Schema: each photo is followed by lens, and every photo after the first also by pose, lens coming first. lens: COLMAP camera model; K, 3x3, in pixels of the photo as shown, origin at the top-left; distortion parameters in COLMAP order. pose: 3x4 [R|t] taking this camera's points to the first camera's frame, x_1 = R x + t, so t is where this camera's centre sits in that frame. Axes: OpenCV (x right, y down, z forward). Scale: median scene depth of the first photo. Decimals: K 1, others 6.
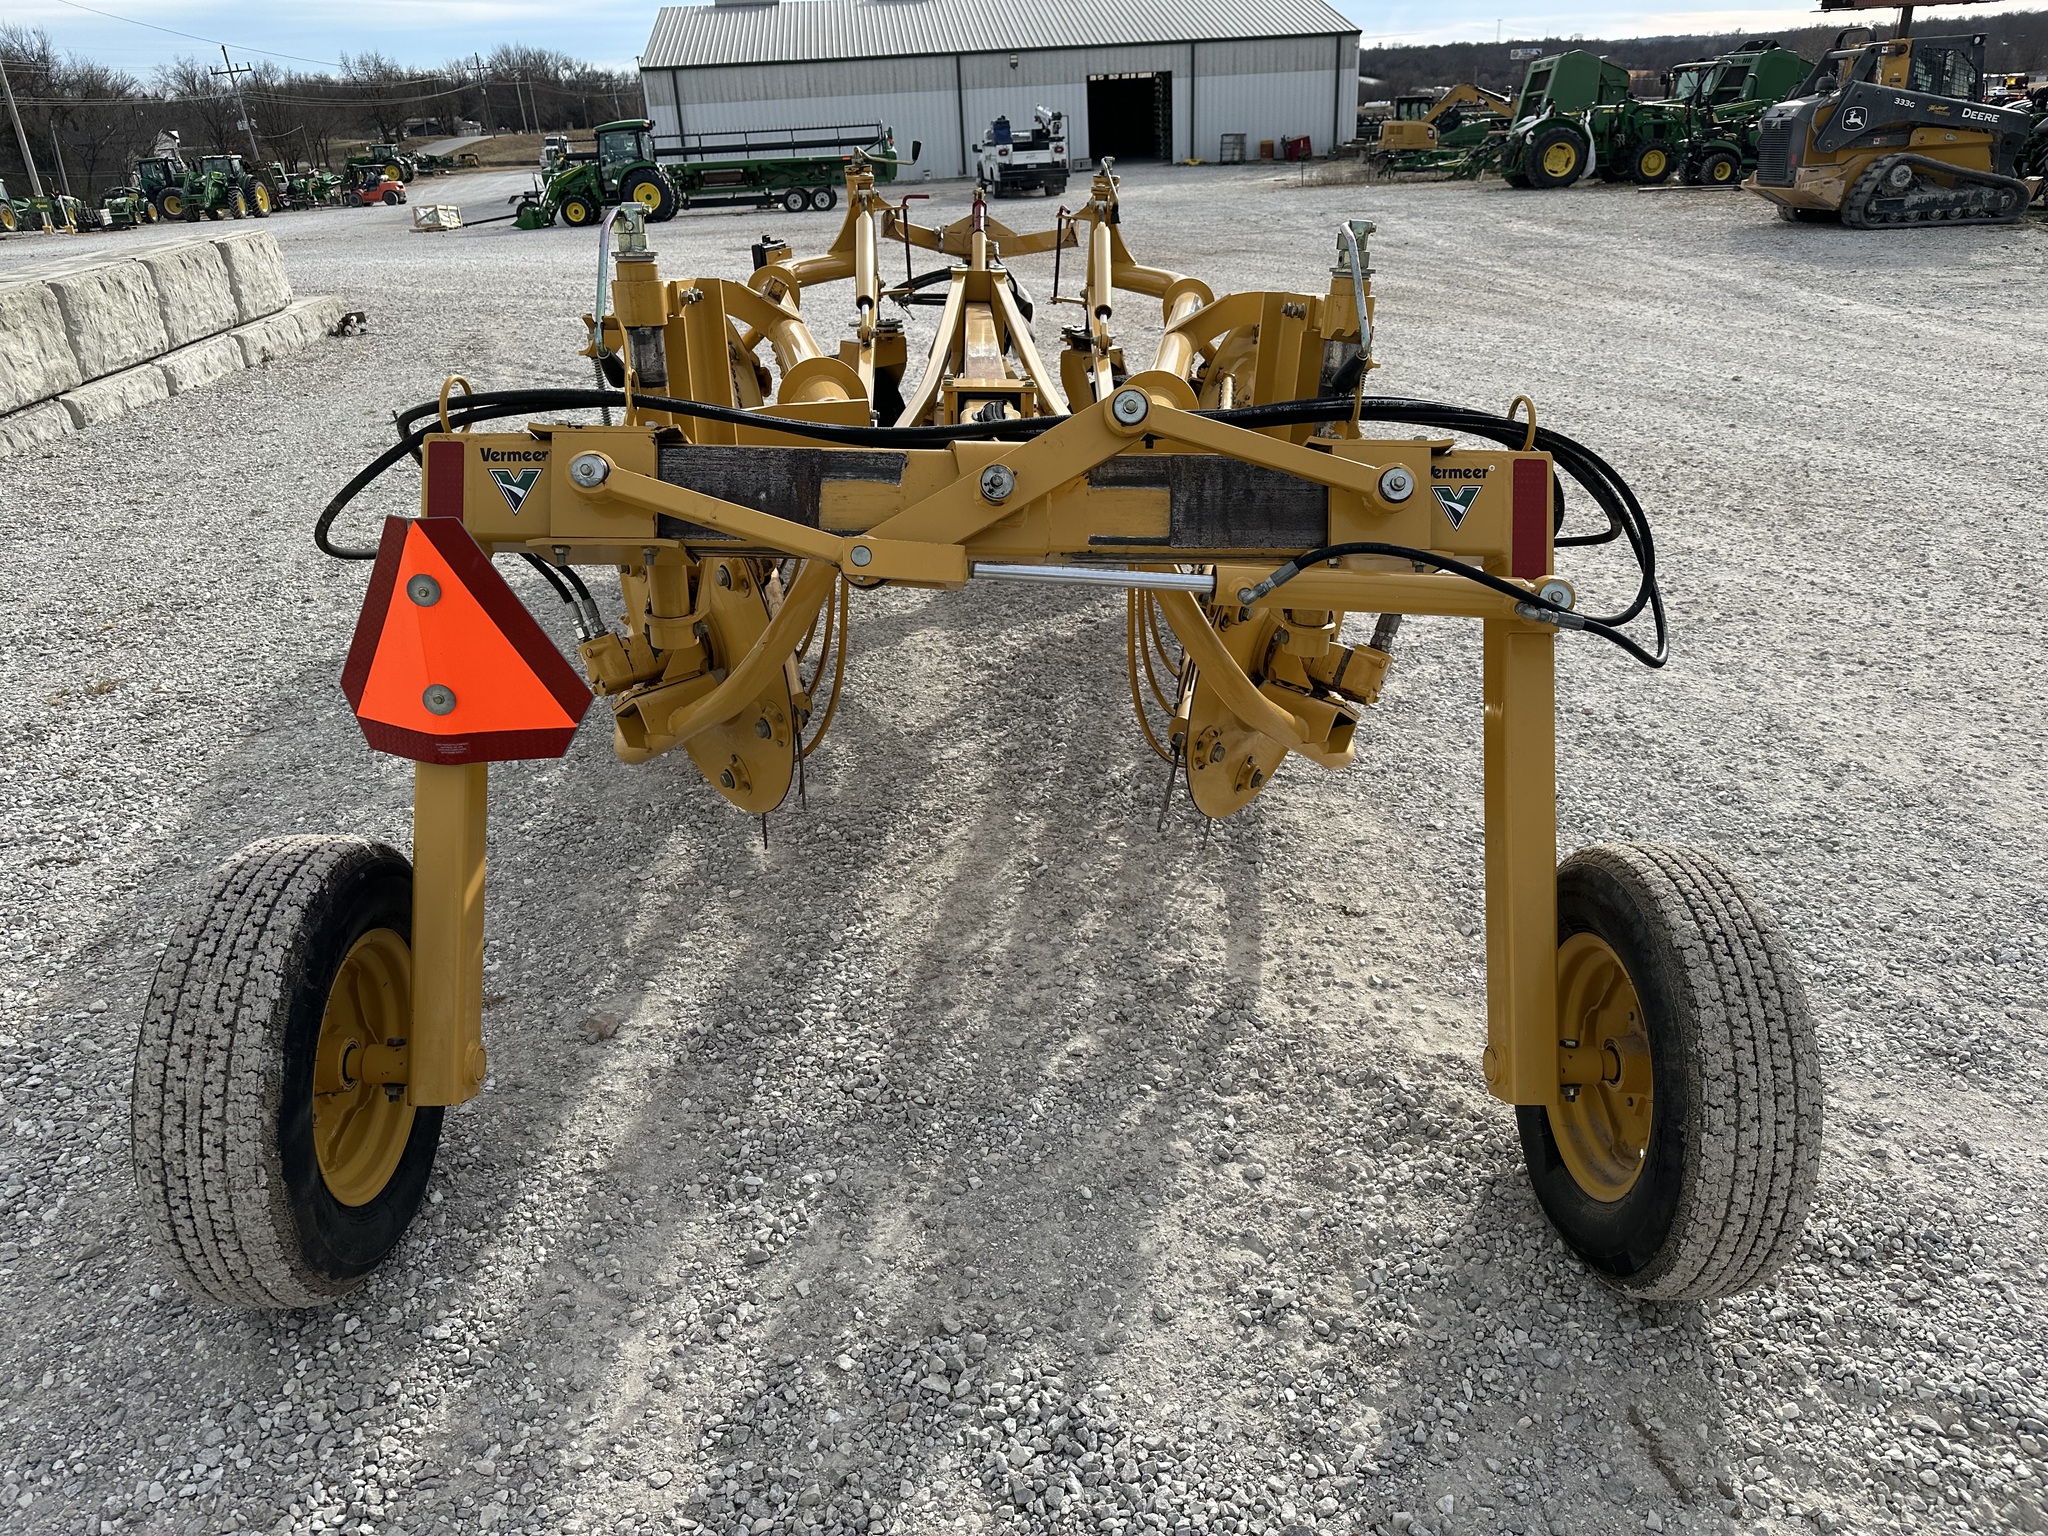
lens RADIAL K [[1431.7, 0, 1016.7], [0, 1431.7, 763.5], [0, 0, 1]] dist [0.041565, -0.051974]
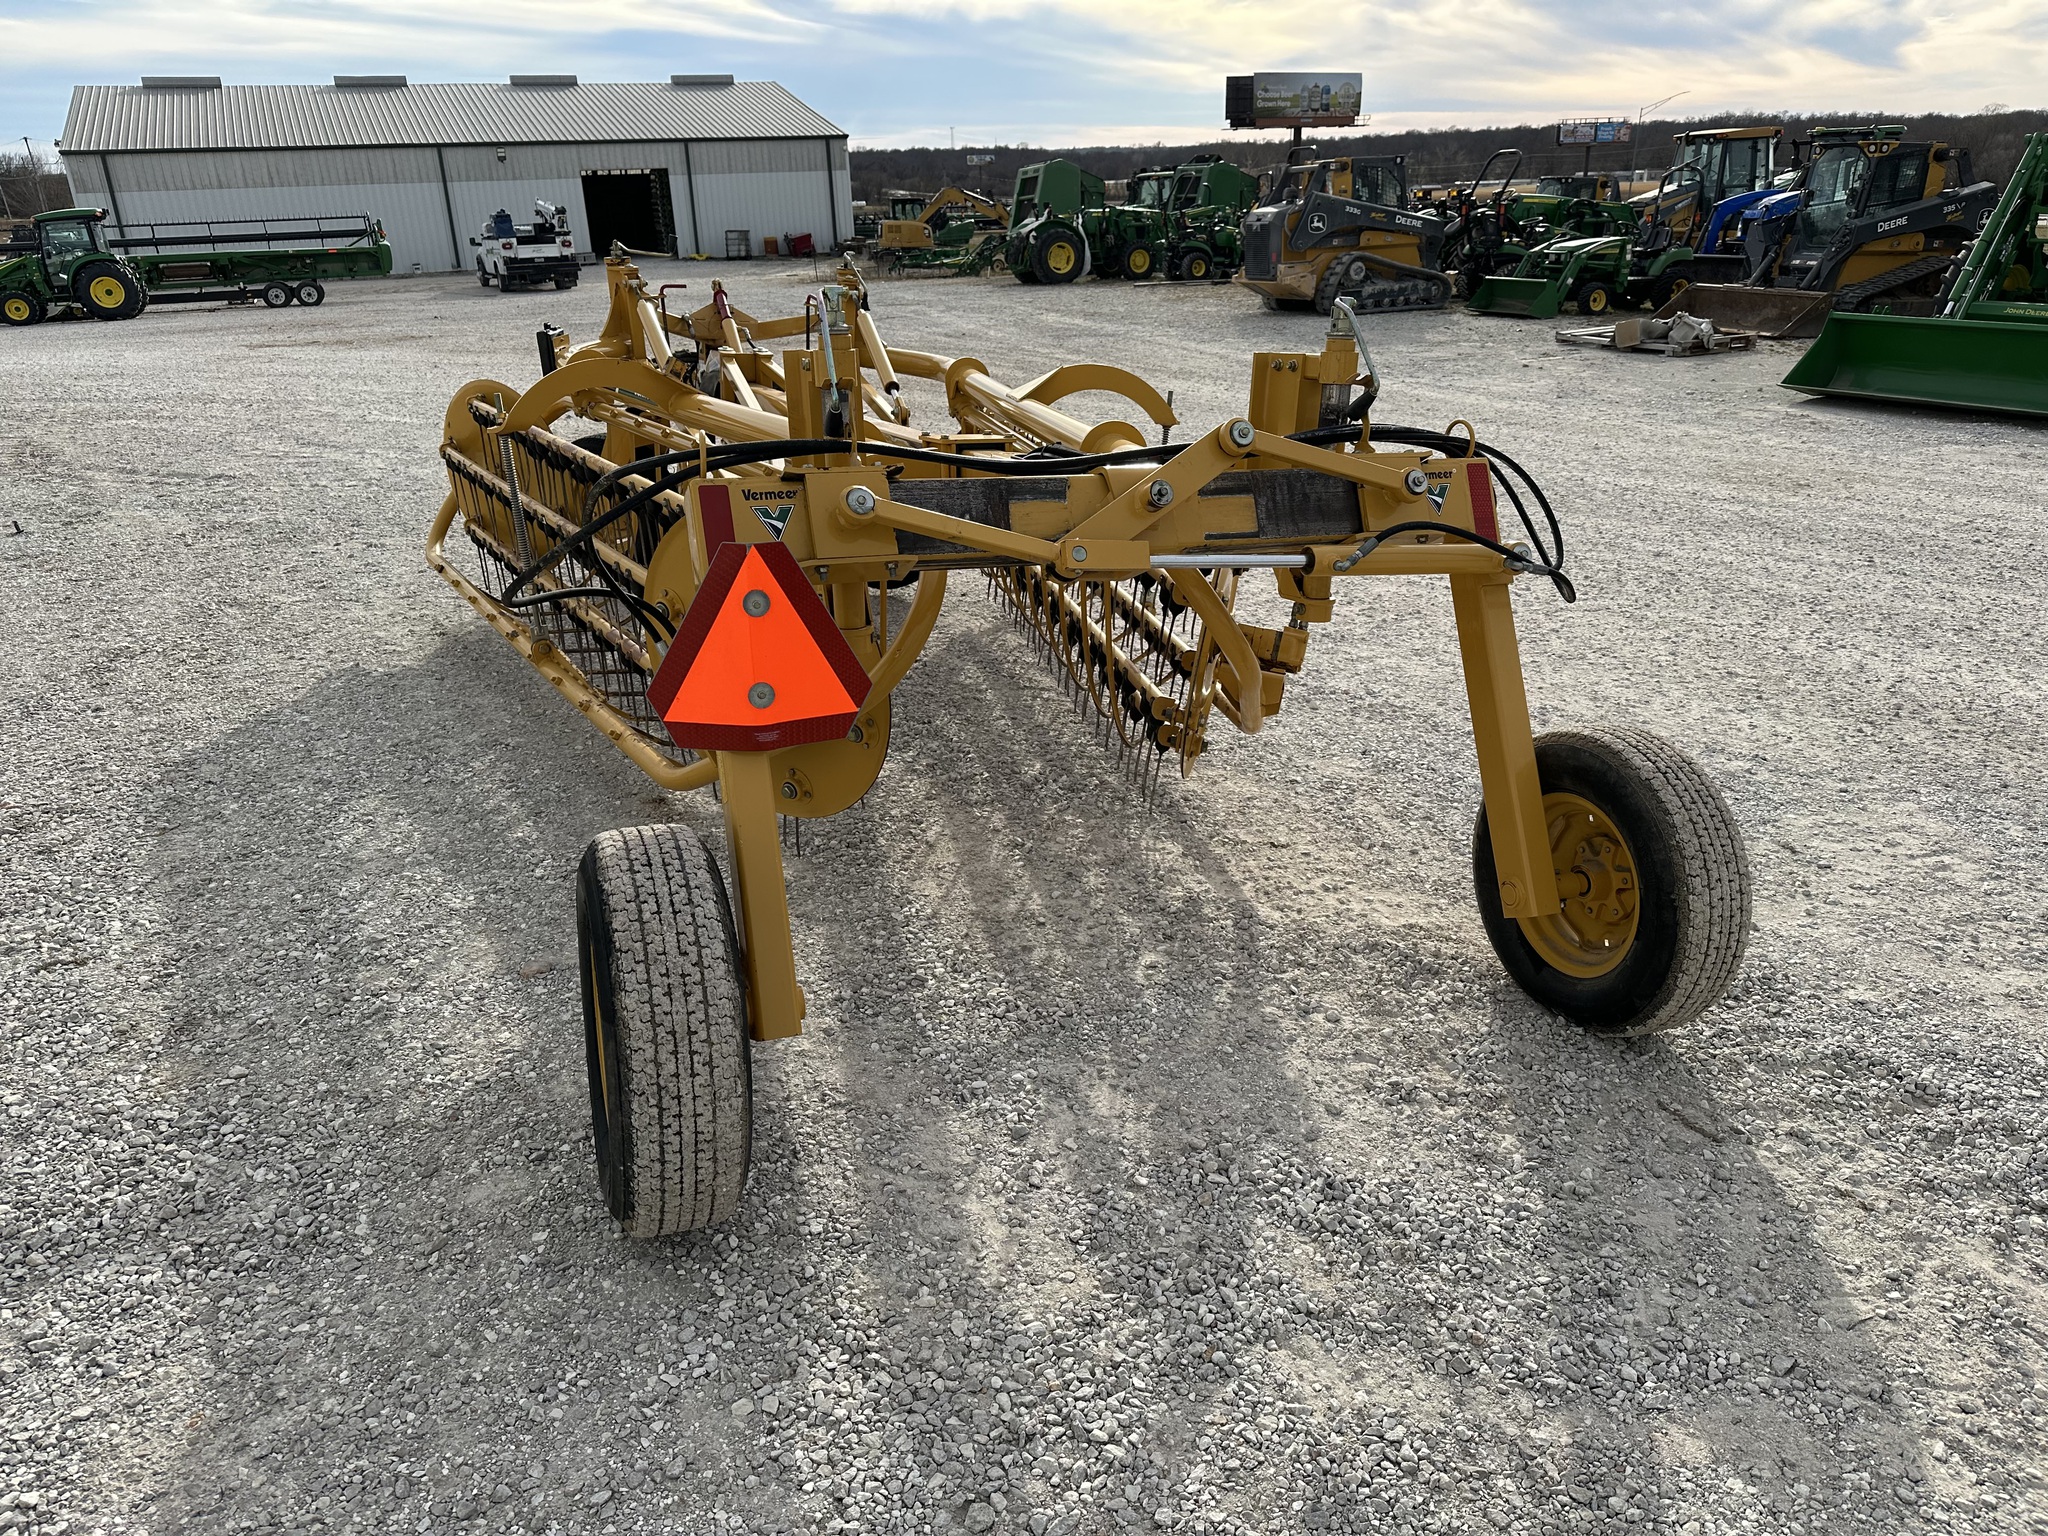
lens RADIAL K [[1431.7, 0, 1023.1], [0, 1431.7, 778.3], [0, 0, 1]] dist [0.041565, -0.051974]
pose [[0.944527, -0.109051, 0.309802, -0.063386], [0.123933, 0.991875, -0.028705, 0.009502], [-0.304154, 0.065507, 0.950368, -0.021877]]
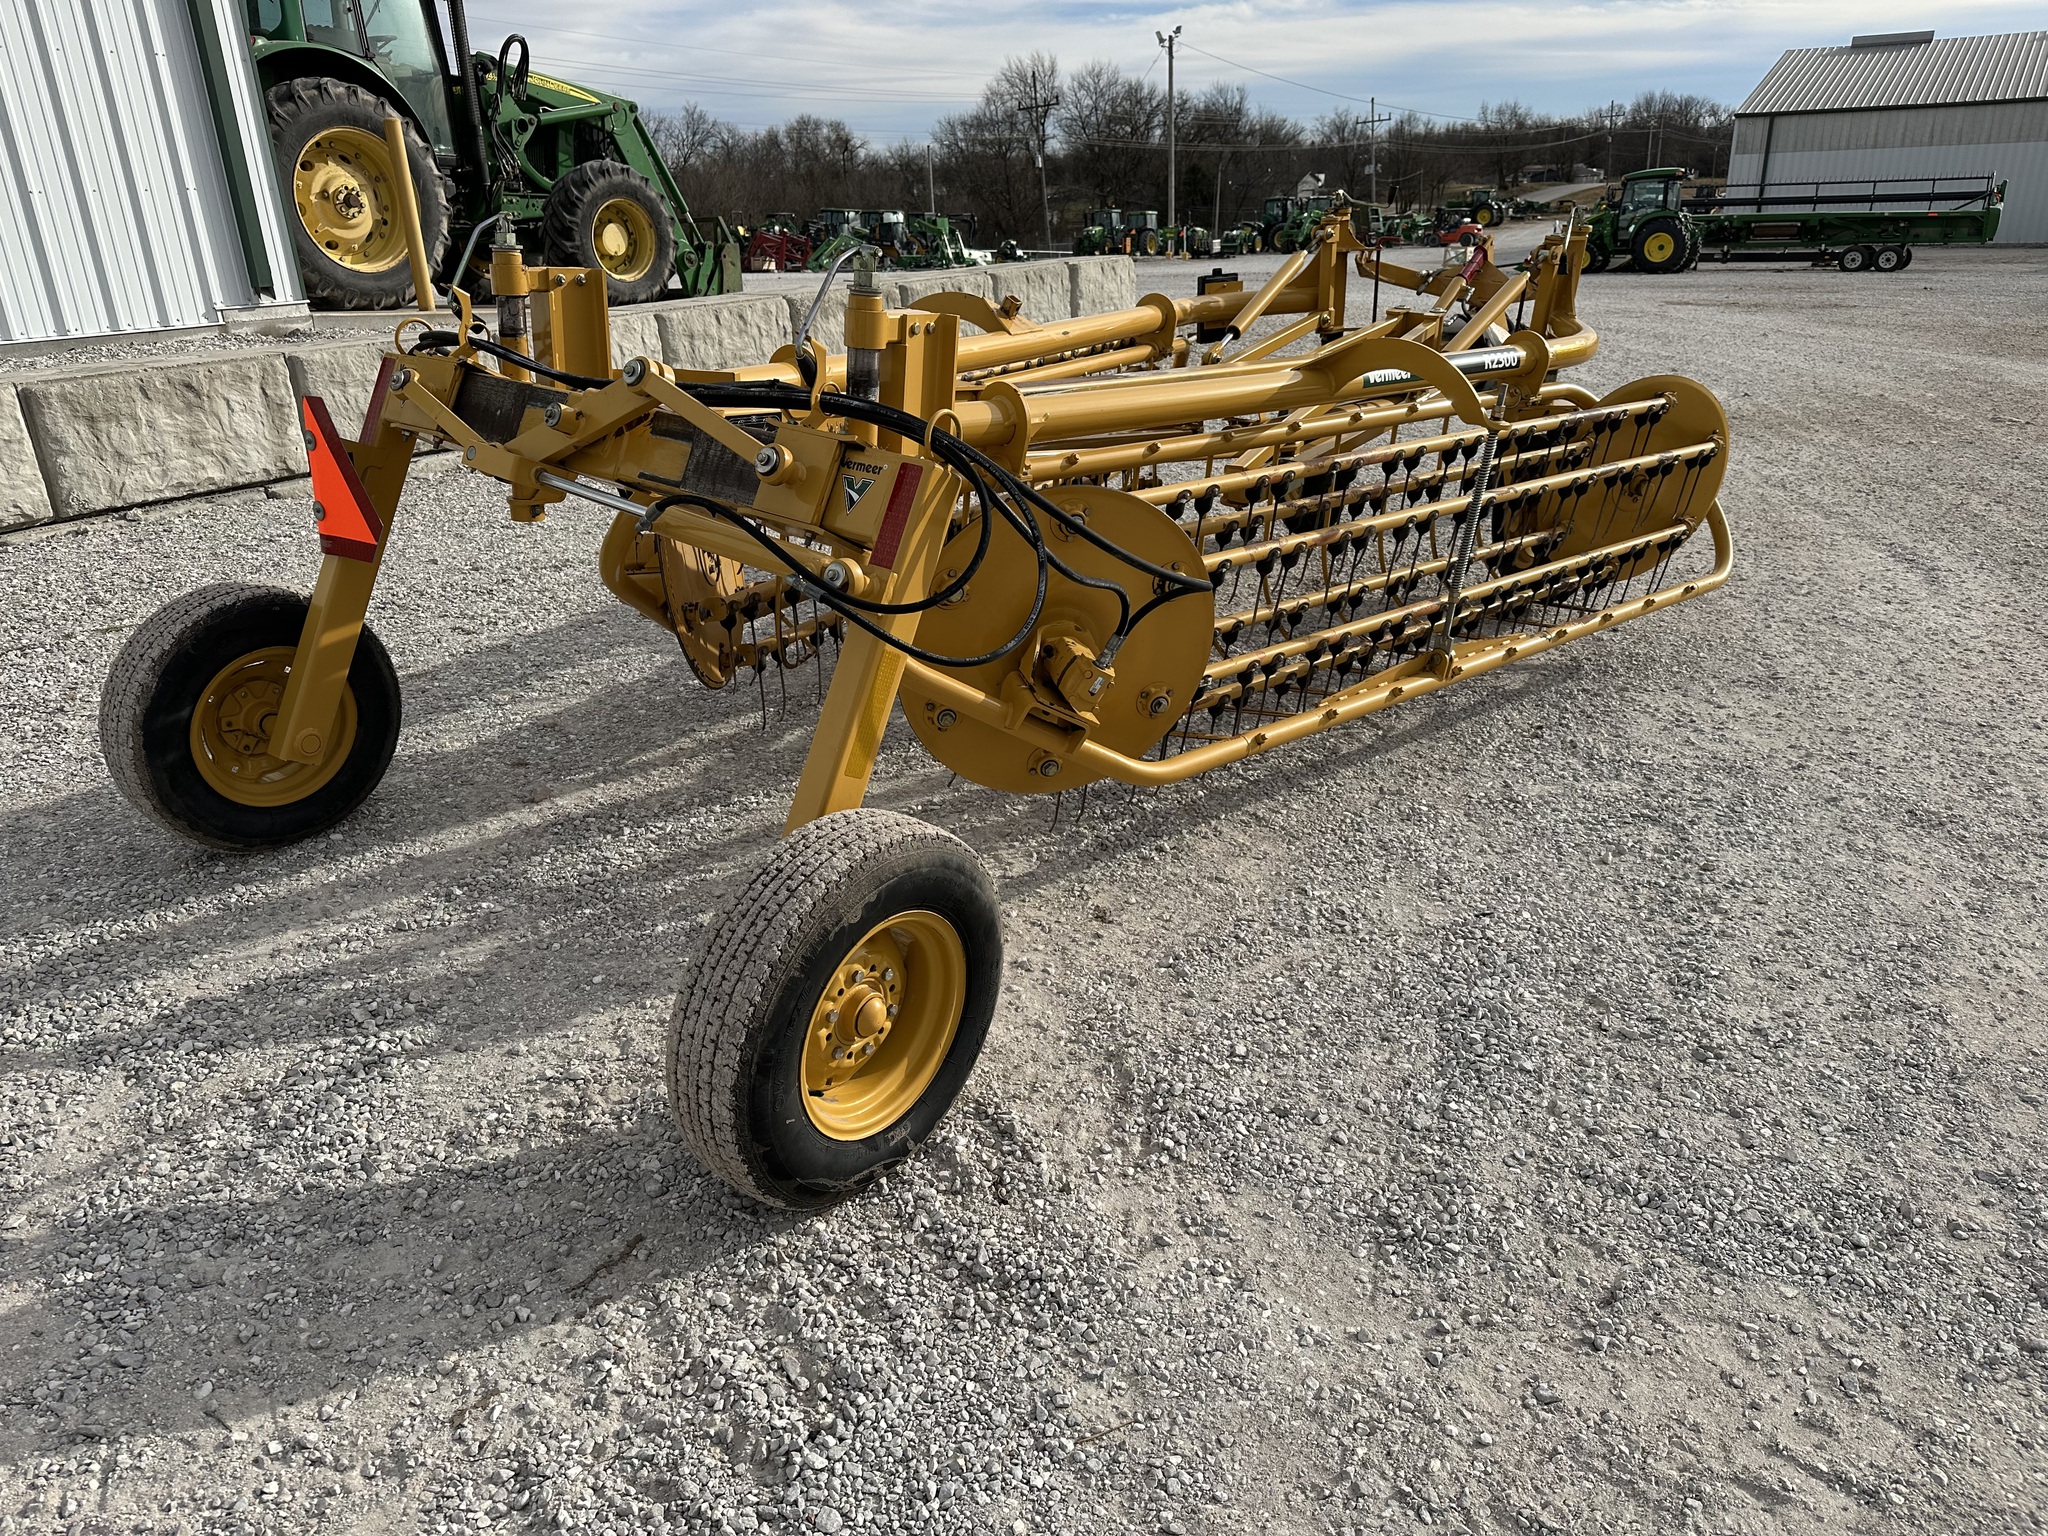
lens RADIAL K [[1431.7, 0, 1016.6], [0, 1431.7, 784.9], [0, 0, 1]] dist [0.041565, -0.051974]
pose [[0.773466, 0.259221, -0.578407, 0.135701], [-0.267848, 0.960738, 0.072392, -0.008563], [0.574463, 0.098933, 0.812530, 0.018020]]
